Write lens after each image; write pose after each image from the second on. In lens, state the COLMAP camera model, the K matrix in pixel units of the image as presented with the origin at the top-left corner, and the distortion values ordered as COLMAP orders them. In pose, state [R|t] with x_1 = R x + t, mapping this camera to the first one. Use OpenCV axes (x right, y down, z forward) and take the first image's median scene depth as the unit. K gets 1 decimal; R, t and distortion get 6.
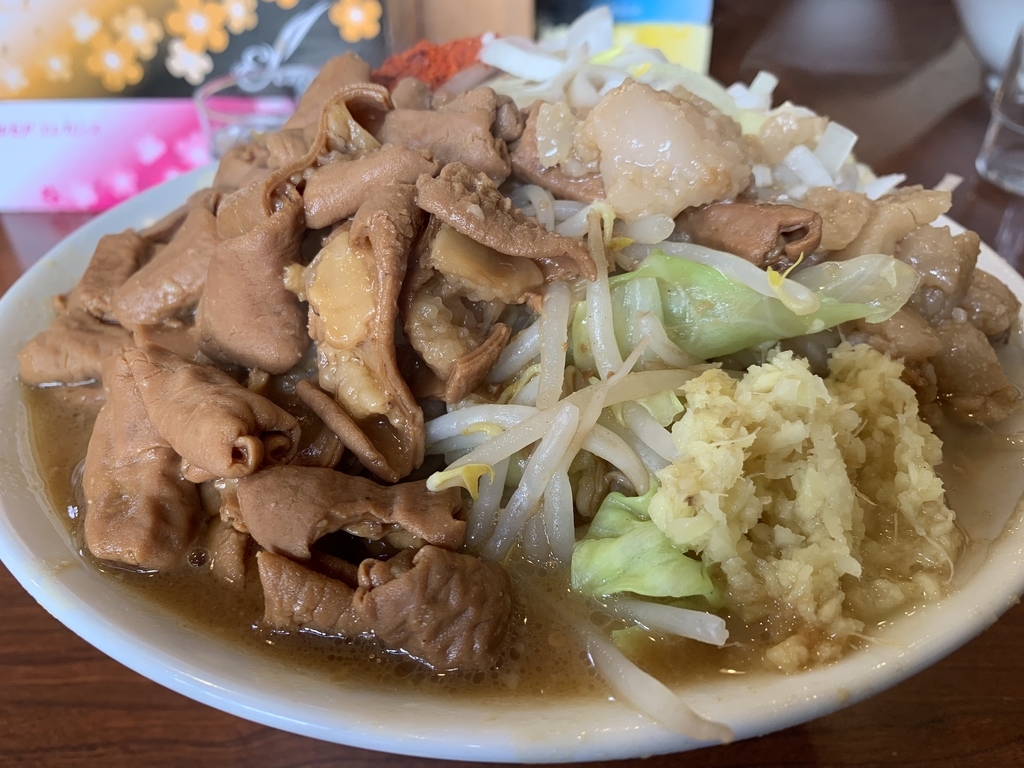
lens RADIAL K [[771.9, 0, 494.2], [0, 771.9, 383.9], [0, 0, 1]] dist [0.003836, -0.001137]
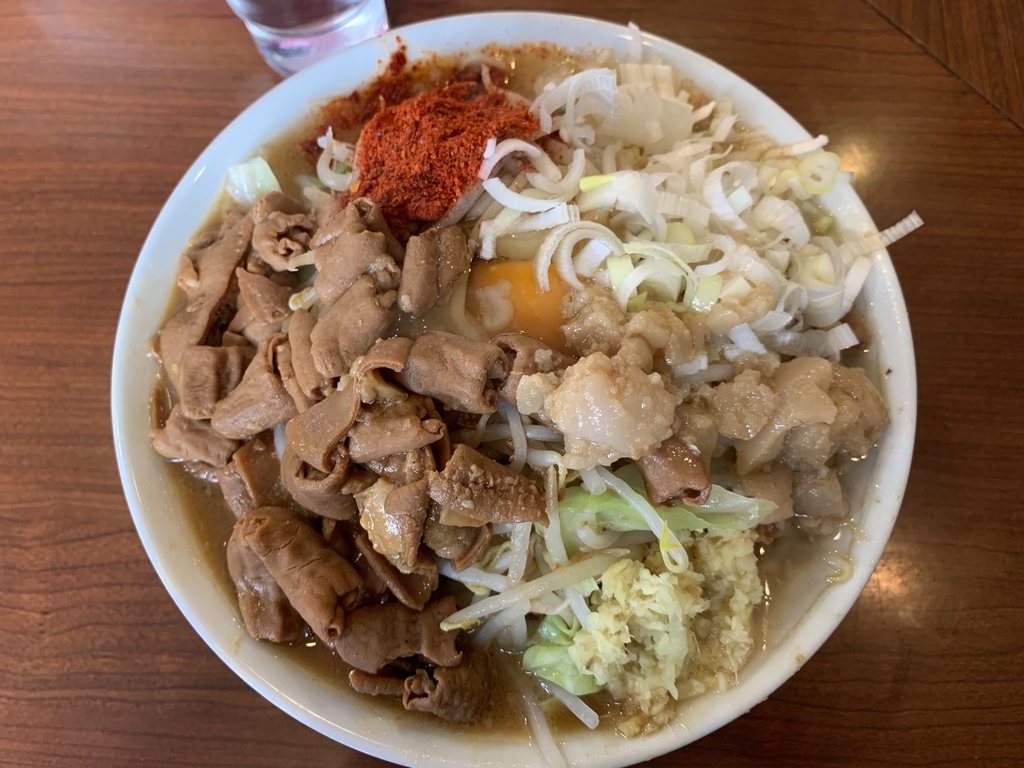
lens RADIAL K [[778.2, 0, 512.0], [0, 778.2, 384.0], [0, 0, 1]] dist [-0.000980, -0.000604]
pose [[0.999261, 0.035613, -0.014436, 0.075661], [-0.021271, 0.825474, 0.564039, -1.293298], [0.032004, -0.563315, 0.825622, -0.113021]]
